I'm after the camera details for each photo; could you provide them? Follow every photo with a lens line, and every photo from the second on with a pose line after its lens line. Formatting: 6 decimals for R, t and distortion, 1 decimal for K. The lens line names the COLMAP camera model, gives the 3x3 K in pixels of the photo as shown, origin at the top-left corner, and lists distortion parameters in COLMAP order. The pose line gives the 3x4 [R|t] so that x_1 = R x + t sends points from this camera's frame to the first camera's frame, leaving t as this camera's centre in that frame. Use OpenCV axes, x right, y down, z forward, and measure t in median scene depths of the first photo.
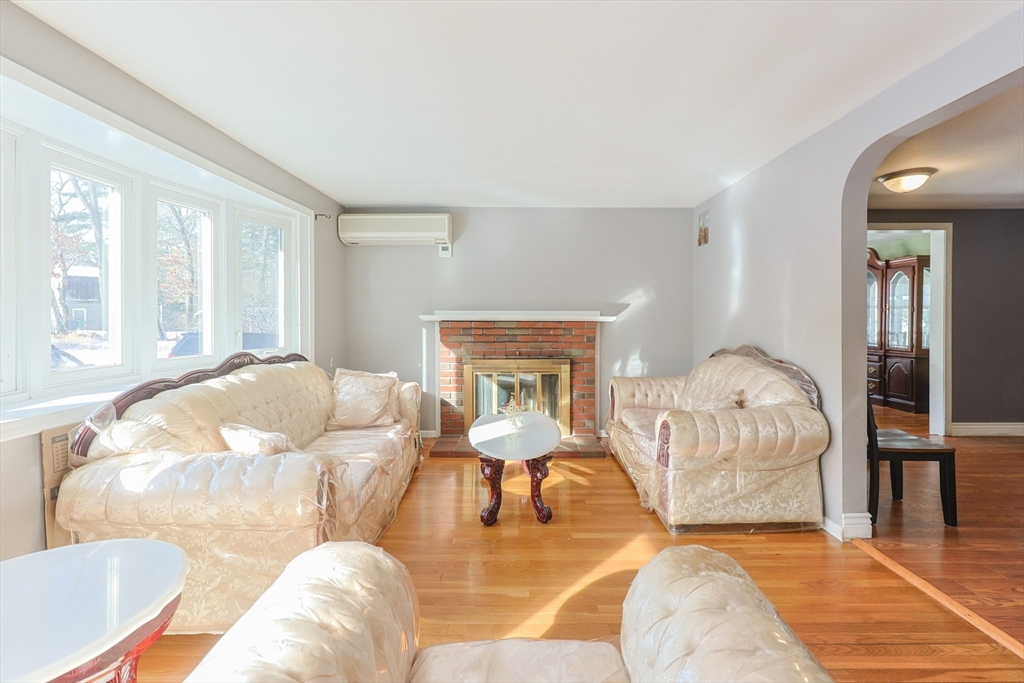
lens RADIAL K [[437.1, 0, 528.8], [0, 437.1, 318.9], [0, 0, 1]] dist [0.000298, -0.000133]
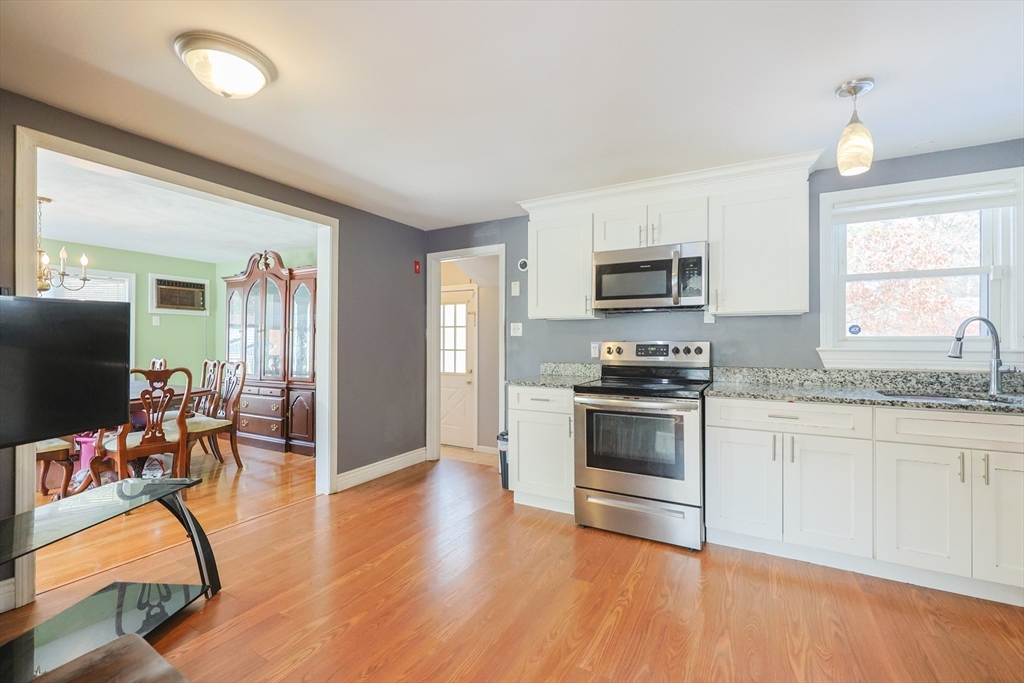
lens RADIAL K [[437.1, 0, 518.1], [0, 437.1, 338.5], [0, 0, 1]] dist [0.000298, -0.000133]
pose [[0.477711, 0.006896, 0.878490, 0.435824], [0.001739, 0.999960, -0.008795, 0.001721], [-0.878515, 0.005729, 0.477680, 0.344856]]
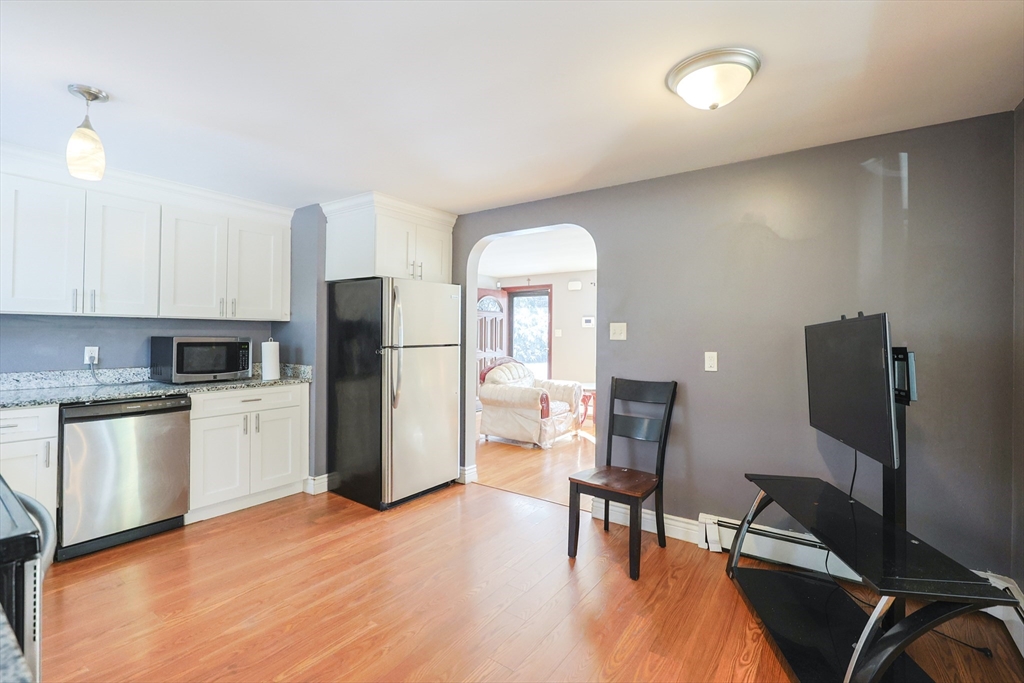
lens RADIAL K [[437.1, 0, 514.3], [0, 437.1, 338.3], [0, 0, 1]] dist [0.000298, -0.000133]
pose [[-0.586534, -0.000448, -0.809924, 1.051246], [-0.013886, 0.999858, 0.009504, -0.018284], [0.809805, 0.016821, -0.586458, 0.832567]]
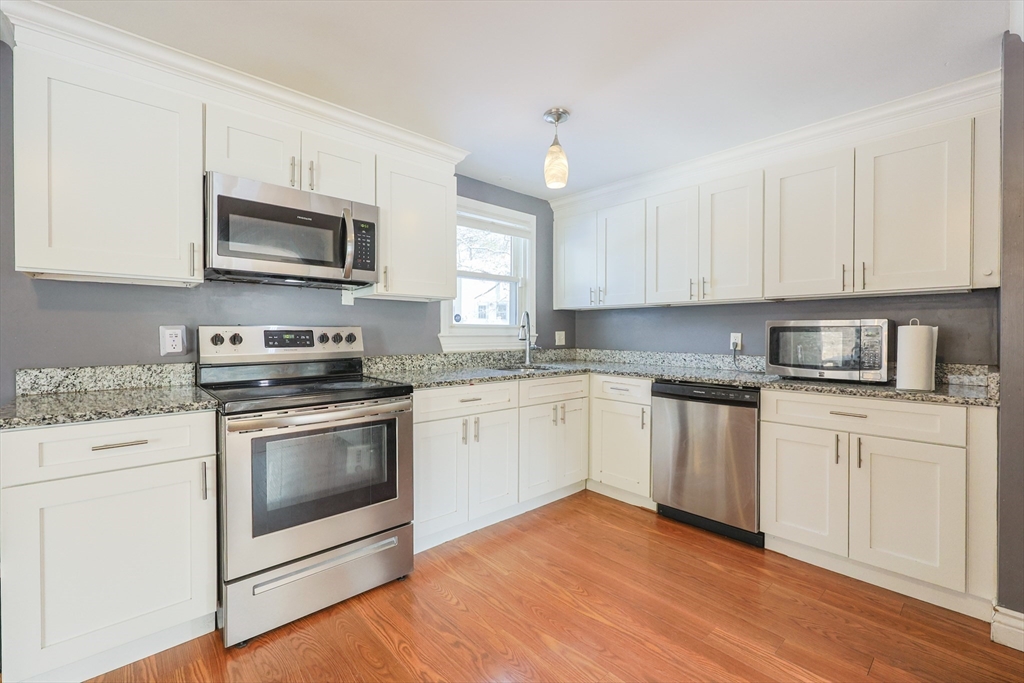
lens RADIAL K [[437.1, 0, 511.5], [0, 437.1, 337.9], [0, 0, 1]] dist [0.000298, -0.000133]
pose [[-0.672423, -0.008203, 0.740122, 0.617263], [0.001631, 0.999920, 0.012565, 0.008427], [-0.740165, 0.009656, -0.672356, 0.641609]]
